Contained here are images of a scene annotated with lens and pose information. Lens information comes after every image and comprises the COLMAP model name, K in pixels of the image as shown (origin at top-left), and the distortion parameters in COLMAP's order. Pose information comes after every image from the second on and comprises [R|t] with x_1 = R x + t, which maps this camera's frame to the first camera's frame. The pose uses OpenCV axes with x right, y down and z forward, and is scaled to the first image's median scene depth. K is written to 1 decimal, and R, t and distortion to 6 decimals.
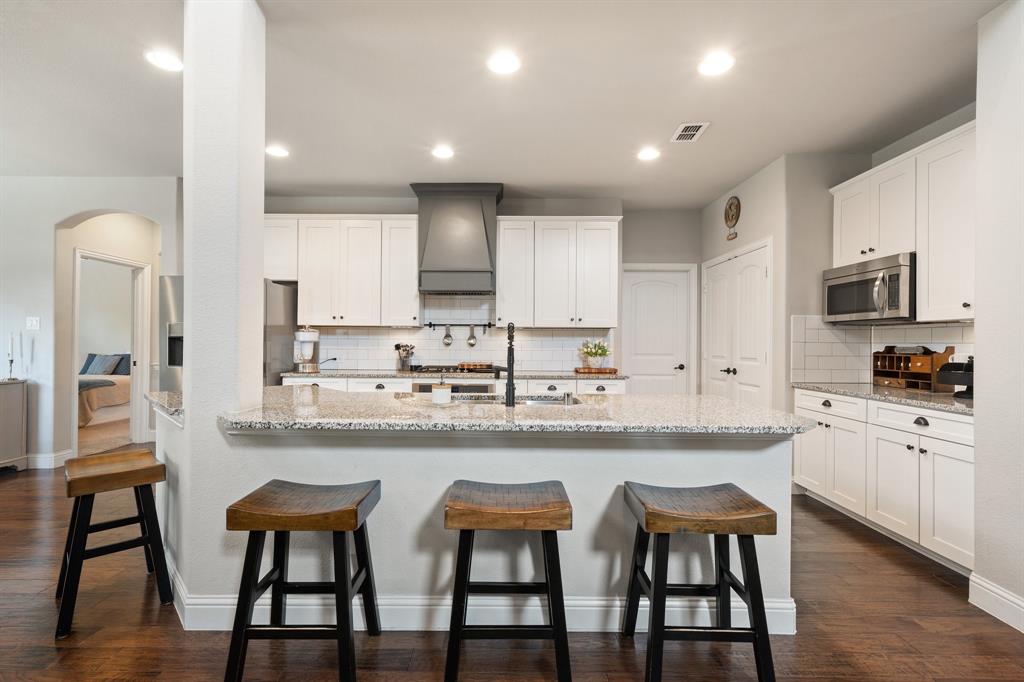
lens RADIAL K [[481.3, 0, 480.4], [0, 481.3, 337.6], [0, 0, 1]] dist [0.002916, 0.000868]
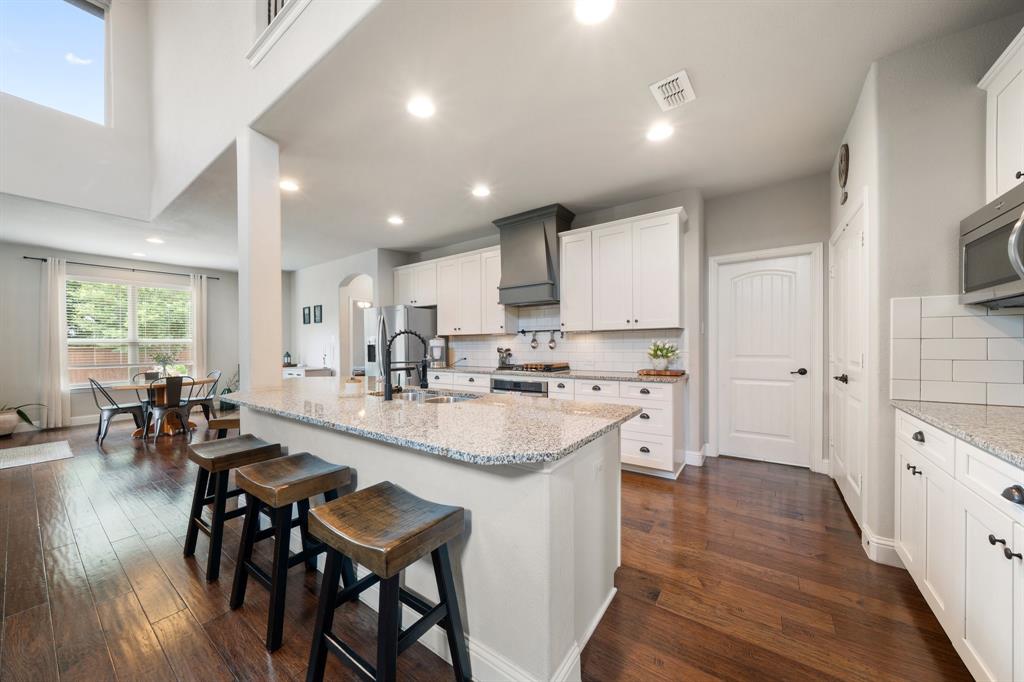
lens RADIAL K [[354.0, 0, 483.2], [0, 354.0, 350.4], [0, 0, 1]] dist [0.003566, -0.000323]
pose [[0.813993, -0.005772, -0.580845, 0.365887], [0.017710, 0.999732, 0.014883, 0.006551], [0.580604, -0.022402, 0.813878, 0.212002]]
